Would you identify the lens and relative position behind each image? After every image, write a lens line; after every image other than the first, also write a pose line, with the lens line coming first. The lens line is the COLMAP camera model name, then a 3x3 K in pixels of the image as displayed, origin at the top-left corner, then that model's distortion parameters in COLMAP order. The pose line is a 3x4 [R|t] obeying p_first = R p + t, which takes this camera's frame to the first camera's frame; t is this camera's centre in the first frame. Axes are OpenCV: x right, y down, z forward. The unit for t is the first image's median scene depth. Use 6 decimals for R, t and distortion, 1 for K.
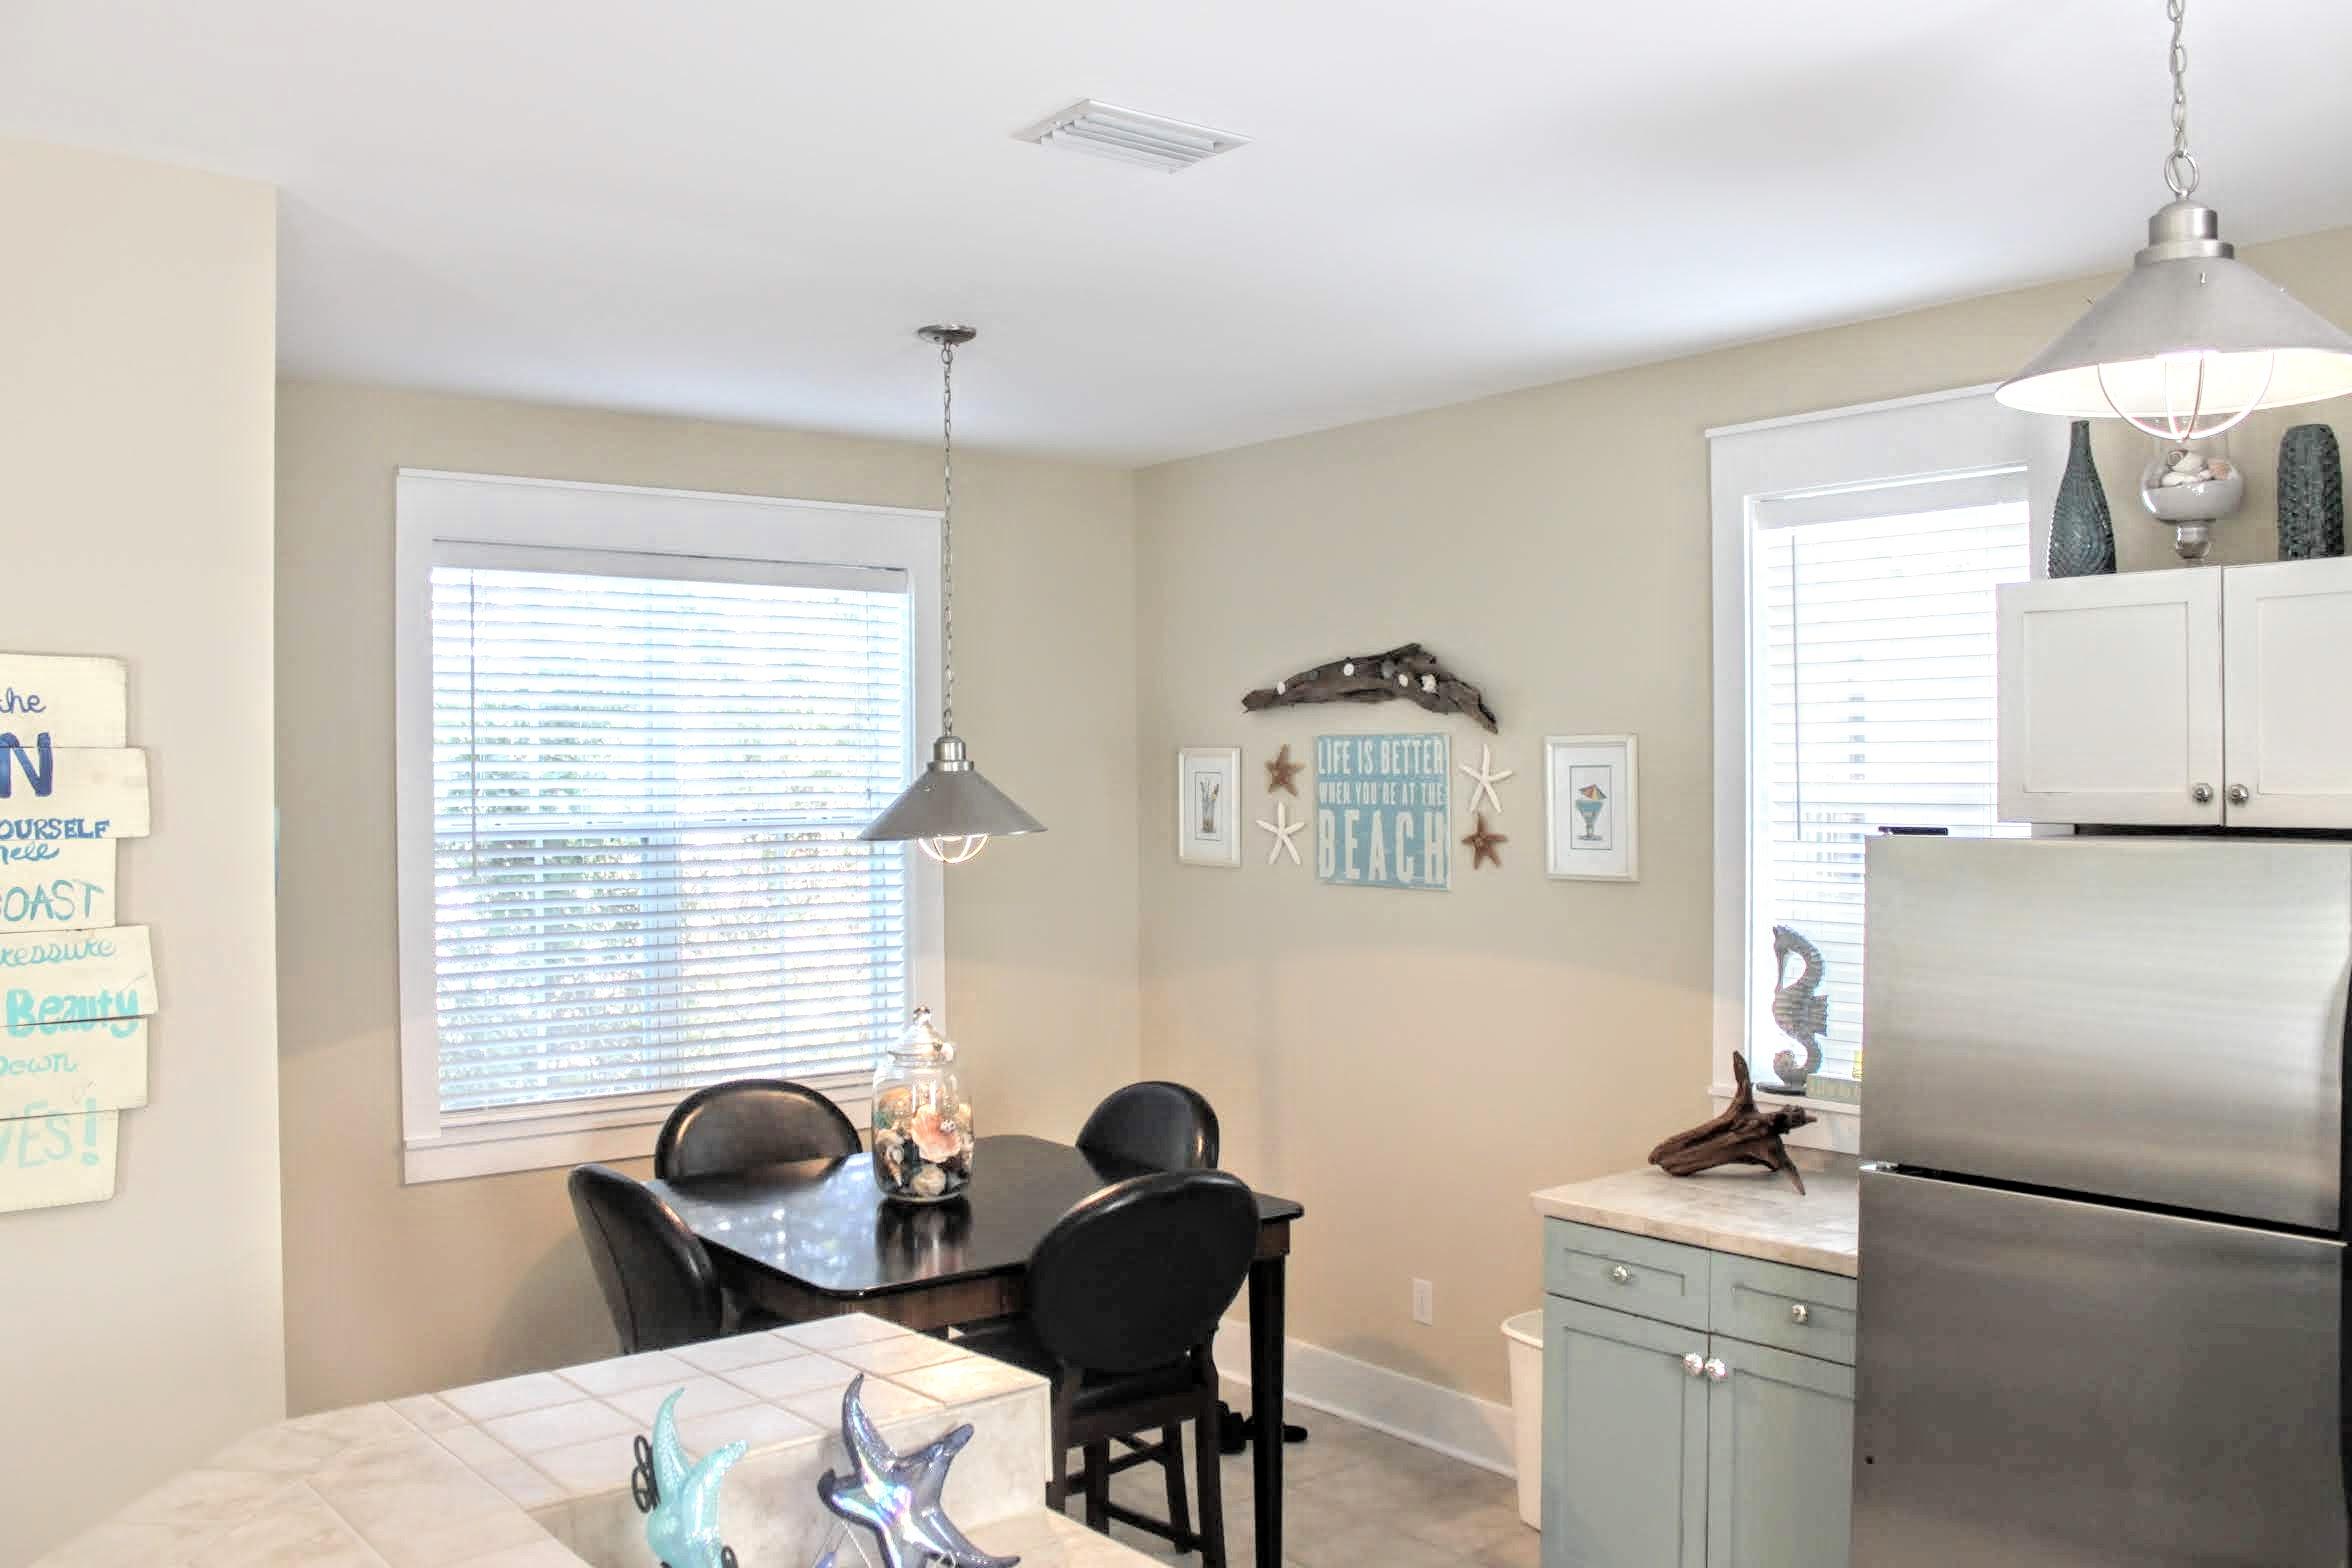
lens RADIAL K [[1987.6, 0, 1176.0], [0, 1987.6, 784.0], [0, 0, 1]] dist [-0.172447, 0.165527]
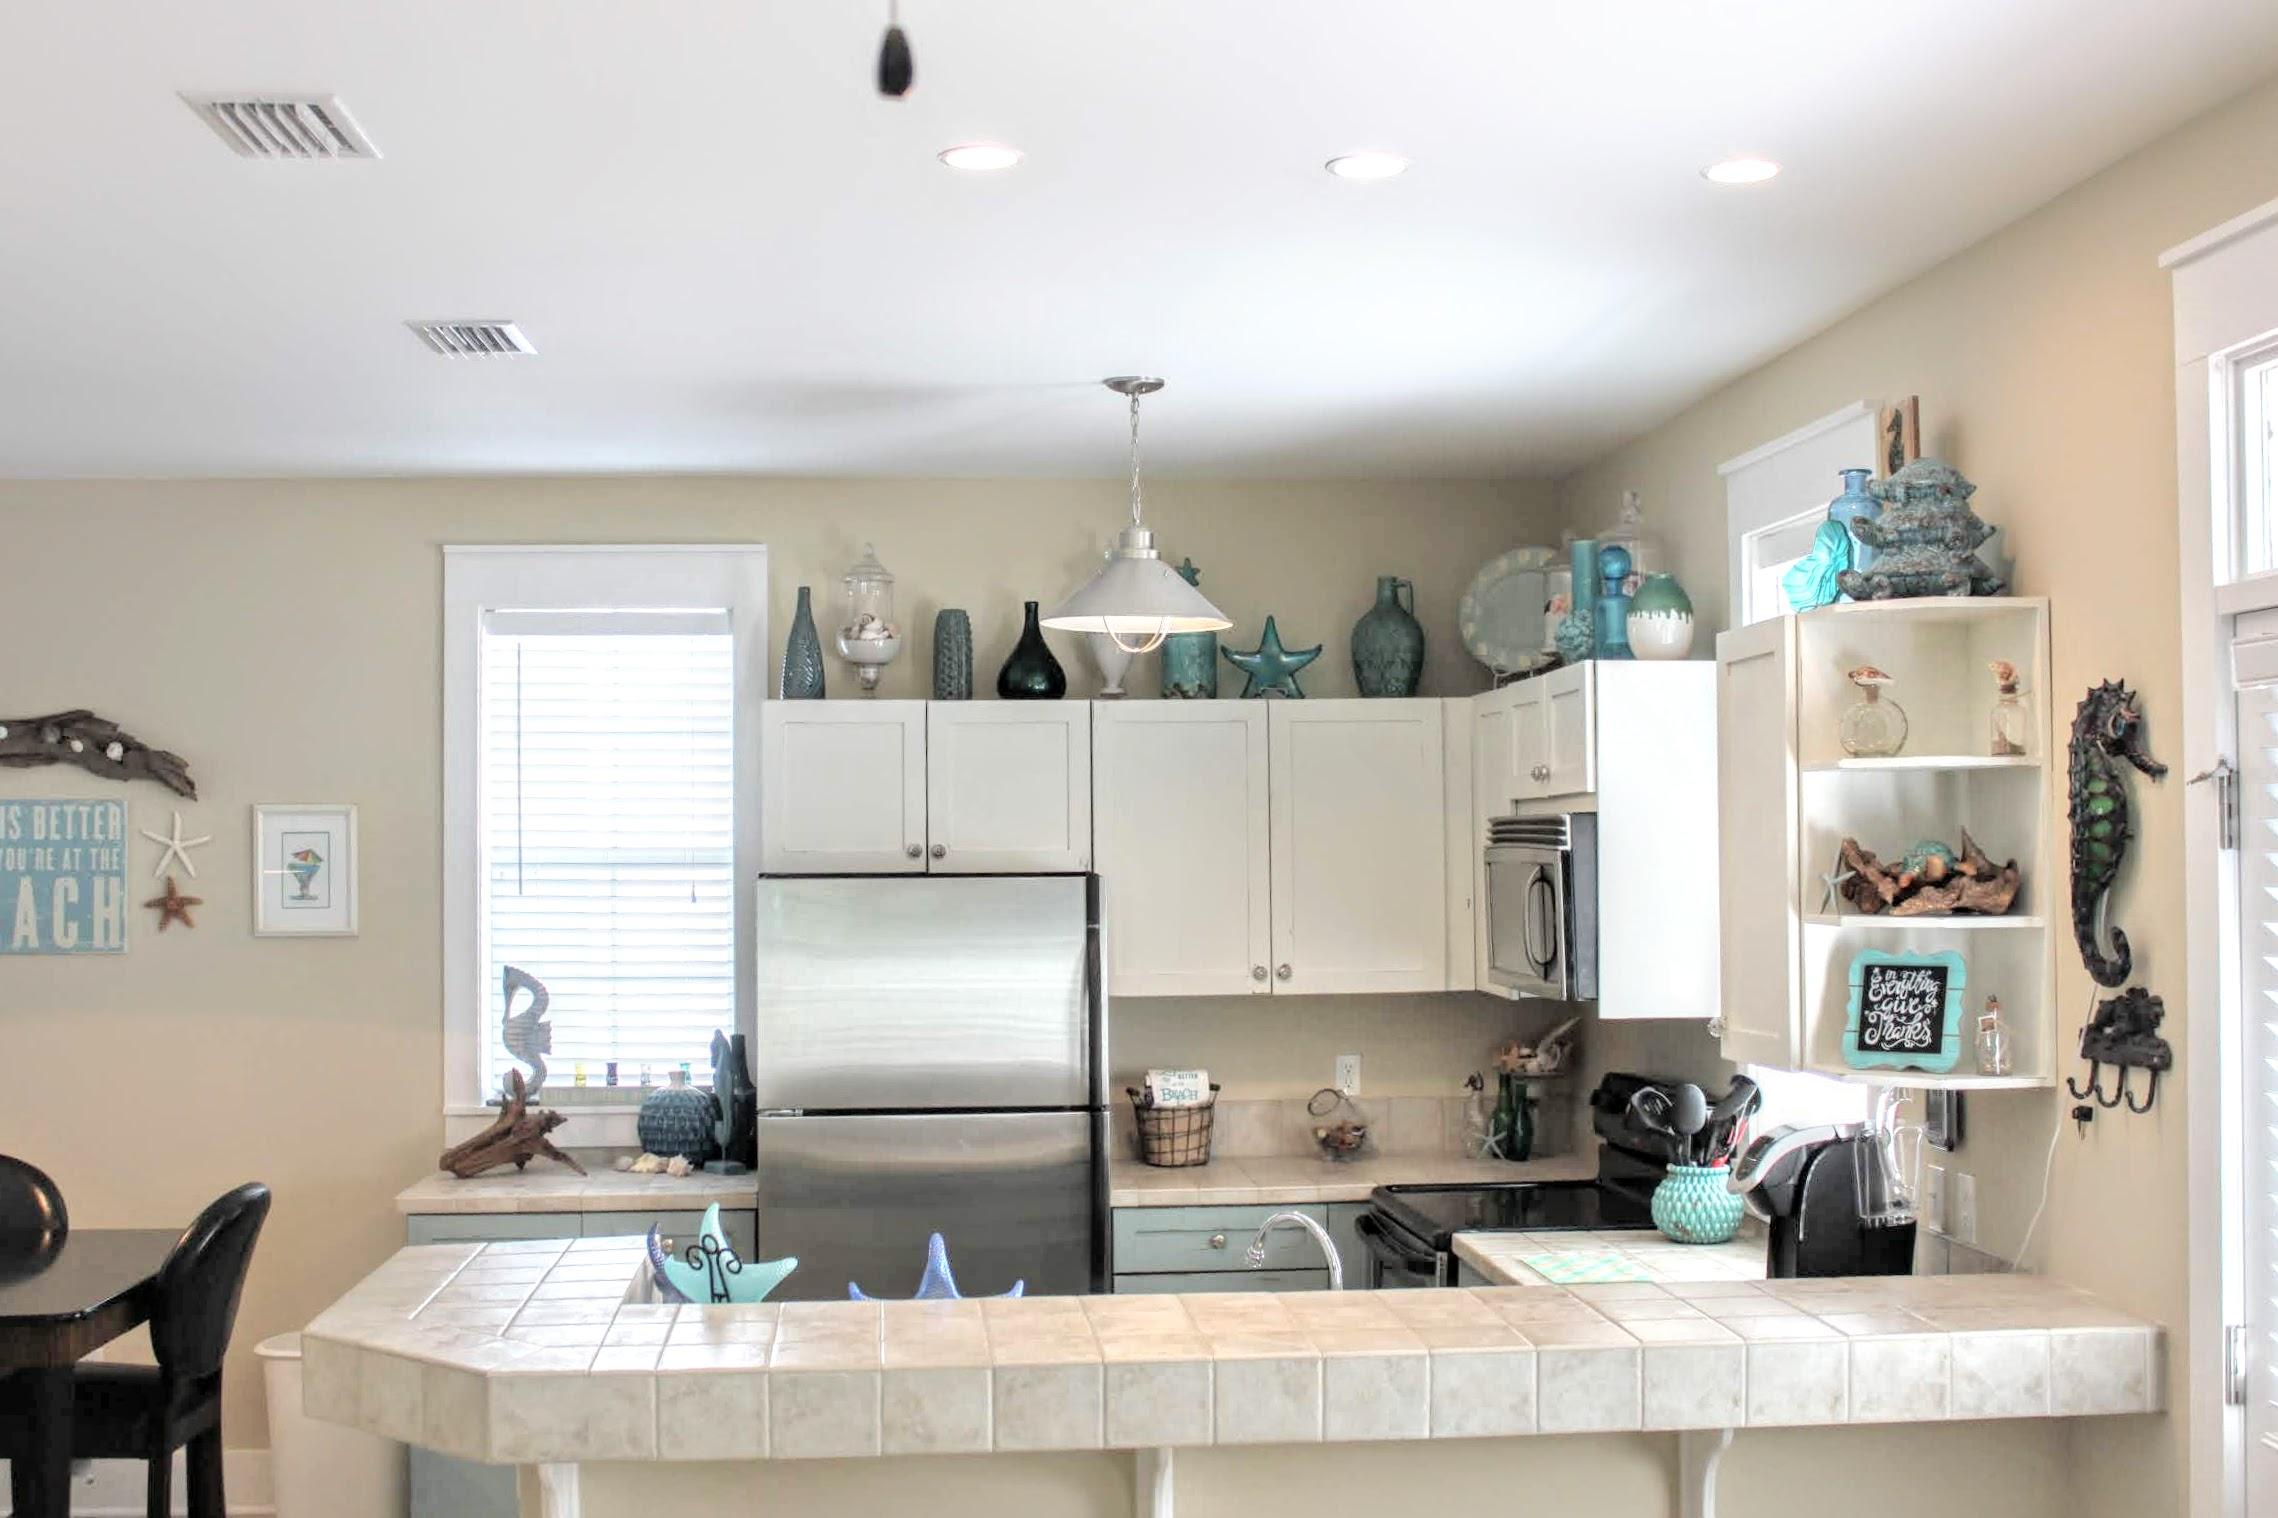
lens RADIAL K [[2537.7, 0, 1139.0], [0, 2537.7, 759.0], [0, 0, 1]] dist [-0.012134, -0.015149]
pose [[0.573428, 0.037253, 0.818409, -0.676866], [0.004695, 0.998800, -0.048754, 0.020877], [-0.819243, 0.031799, 0.572565, -0.192452]]
